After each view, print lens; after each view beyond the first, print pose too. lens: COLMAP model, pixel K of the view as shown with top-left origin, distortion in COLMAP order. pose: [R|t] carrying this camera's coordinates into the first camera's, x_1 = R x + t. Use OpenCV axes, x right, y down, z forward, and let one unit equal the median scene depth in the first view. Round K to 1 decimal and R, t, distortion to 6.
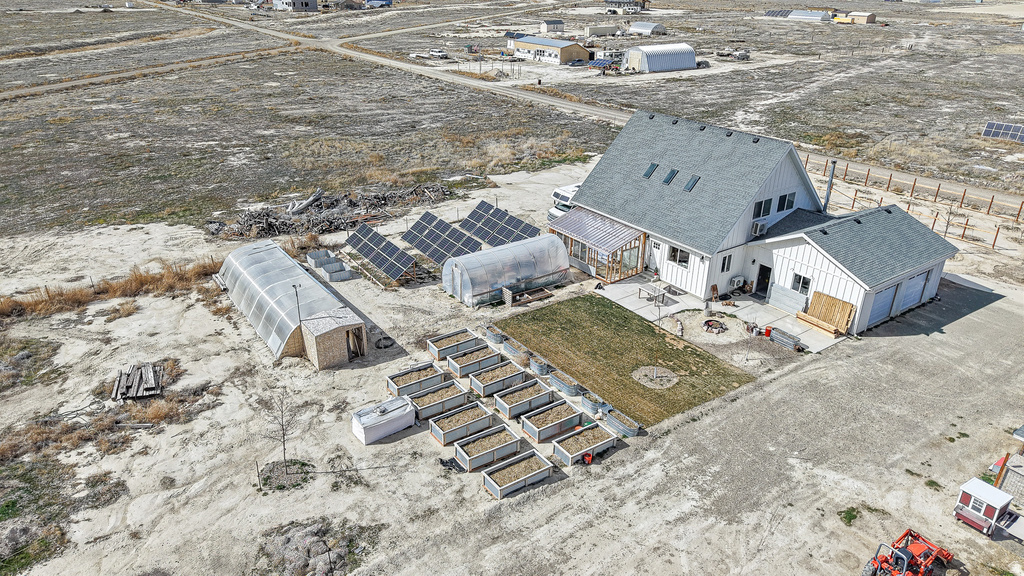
lens RADIAL K [[685.1, 0, 511.8], [0, 685.1, 285.3], [0, 0, 1]] dist [0.057992, -0.077481]
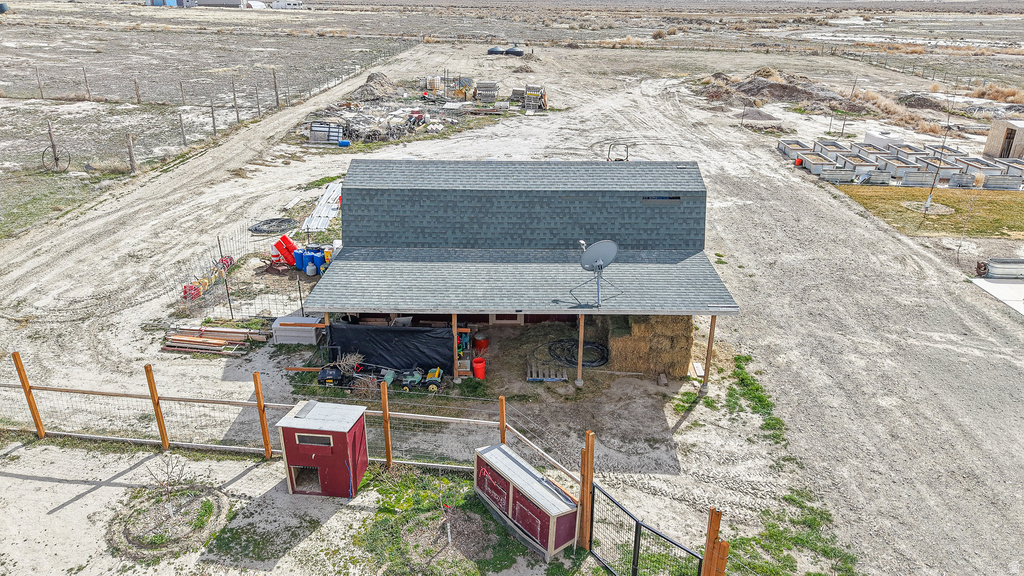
lens RADIAL K [[685.2, 0, 511.2], [0, 685.2, 285.3], [0, 0, 1]] dist [0.031750, -0.042700]
pose [[-0.607780, 0.293457, -0.737893, 1.068840], [-0.342382, 0.741571, 0.576929, -0.107129], [0.716504, 0.603287, -0.350237, 0.858990]]
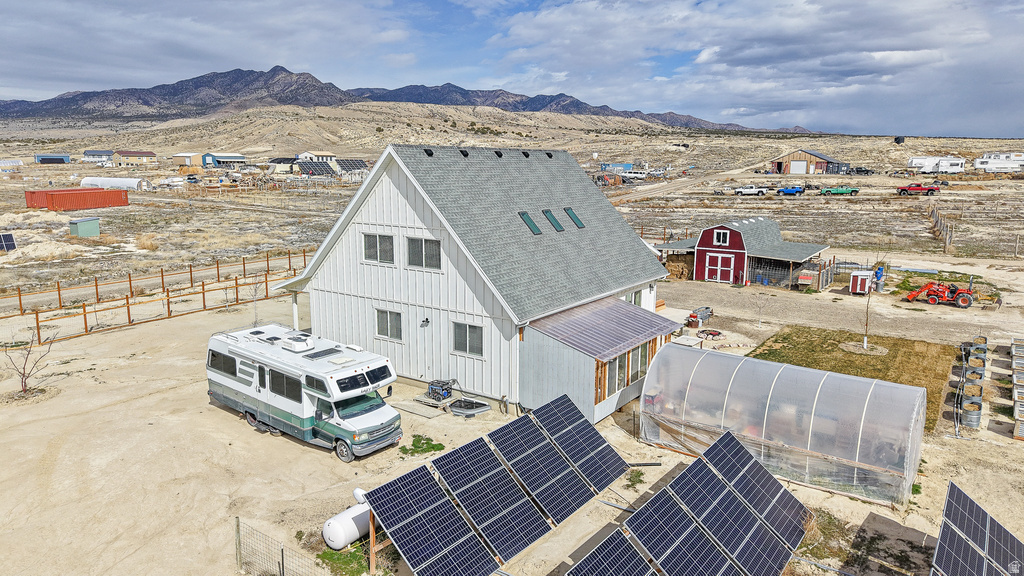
lens RADIAL K [[685.2, 0, 511.2], [0, 685.2, 285.3], [0, 0, 1]] dist [0.031750, -0.042700]
pose [[-0.338916, -0.176731, 0.924068, -0.422348], [0.385641, 0.869796, 0.307792, -0.364954], [-0.858147, 0.460674, -0.226633, 1.383209]]
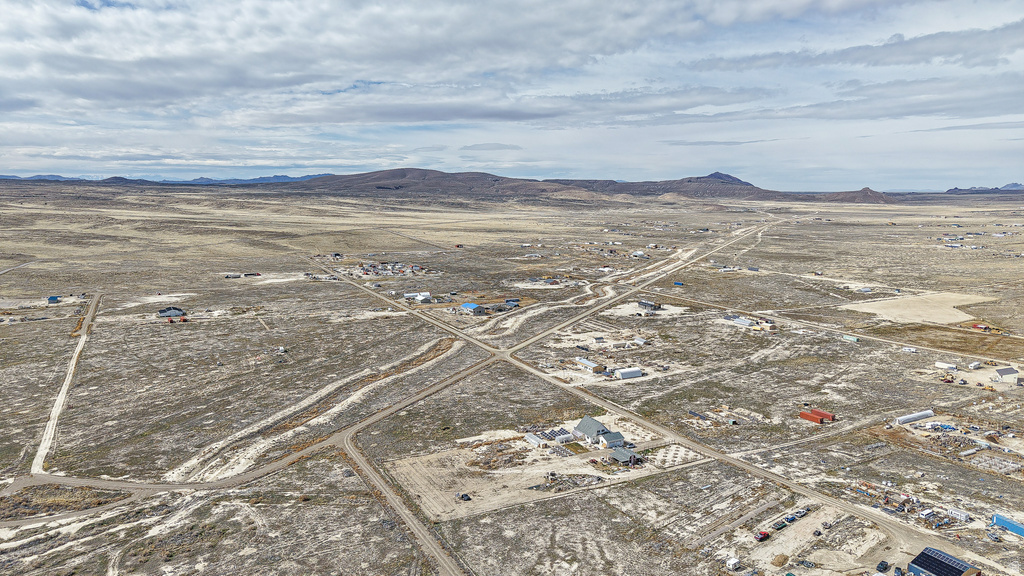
lens RADIAL K [[685.1, 0, 511.8], [0, 685.1, 285.3], [0, 0, 1]] dist [0.057992, -0.077481]
pose [[0.991285, 0.007714, -0.131509, 0.424050], [-0.044554, 0.959088, -0.279580, 0.528573], [0.123972, 0.283002, 0.951073, -7.113524]]
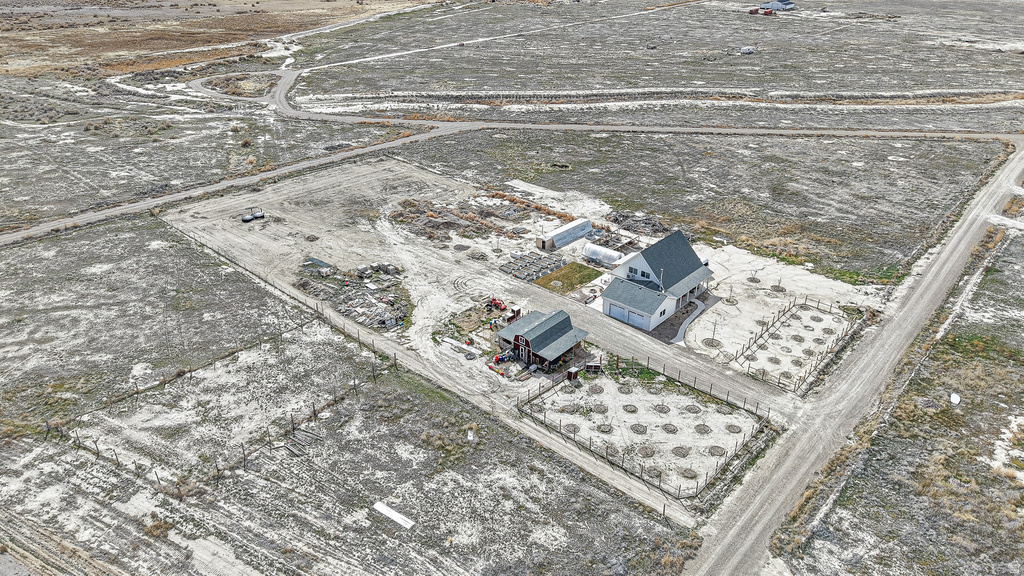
lens RADIAL K [[678.1, 0, 510.7], [0, 678.1, 298.9], [0, 0, 1]] dist [0.057050, -0.070935]
pose [[0.226730, 0.462219, -0.857291, 2.830883], [-0.402435, 0.846020, 0.349709, -0.825884], [0.886927, 0.265714, 0.377831, -0.472657]]
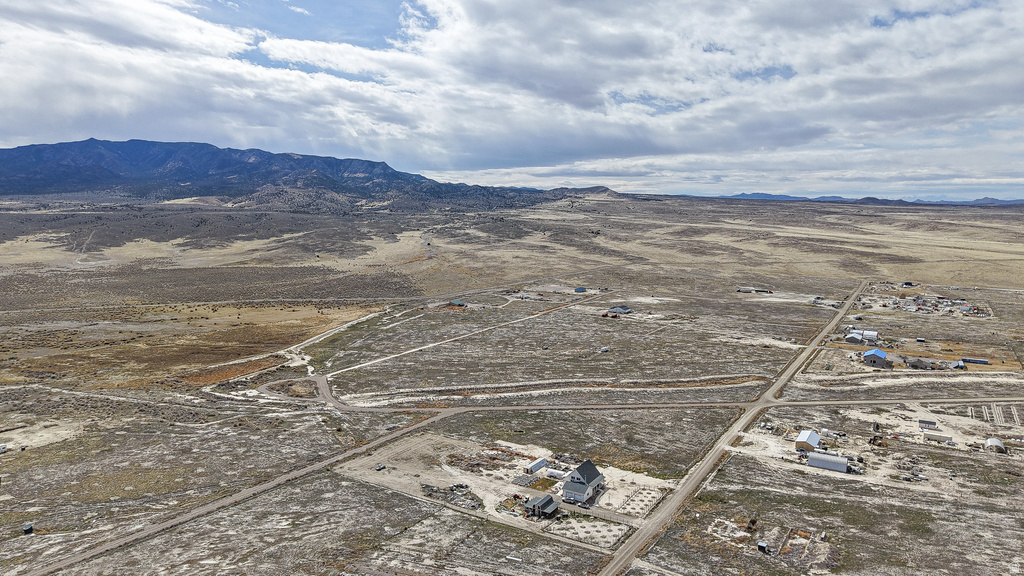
lens RADIAL K [[685.1, 0, 511.8], [0, 685.1, 285.3], [0, 0, 1]] dist [0.057992, -0.077481]
pose [[0.399706, 0.098961, -0.911286, 6.297910], [-0.382789, 0.921341, -0.067845, -1.202408], [0.832891, 0.375948, 0.406147, -3.011037]]
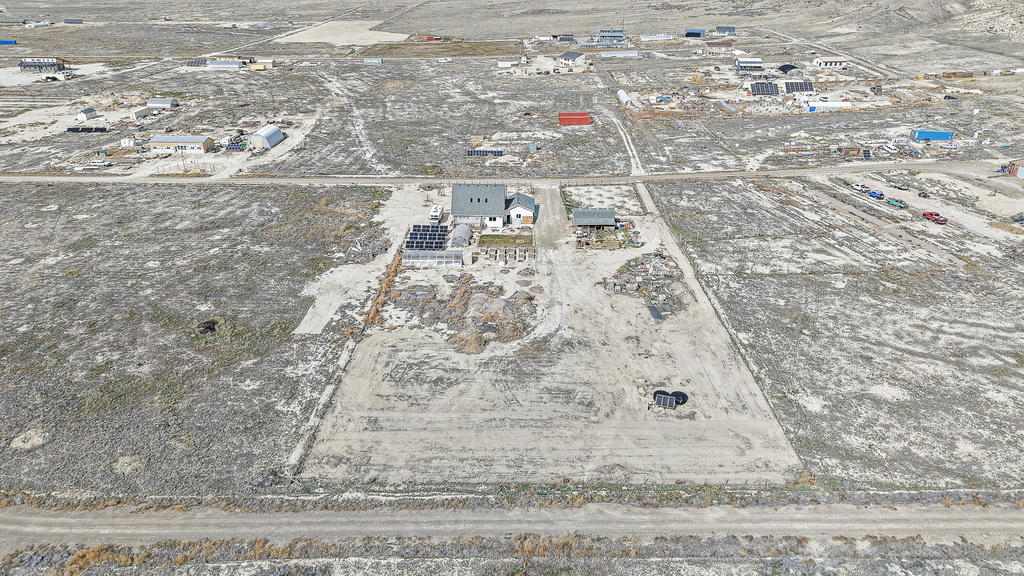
lens RADIAL K [[685.1, 0, 511.8], [0, 685.1, 285.3], [0, 0, 1]] dist [0.057992, -0.077481]
pose [[0.589674, -0.351231, 0.727270, -2.862548], [0.337818, 0.925192, 0.172911, -0.355674], [-0.733596, 0.143724, 0.664214, -1.728140]]
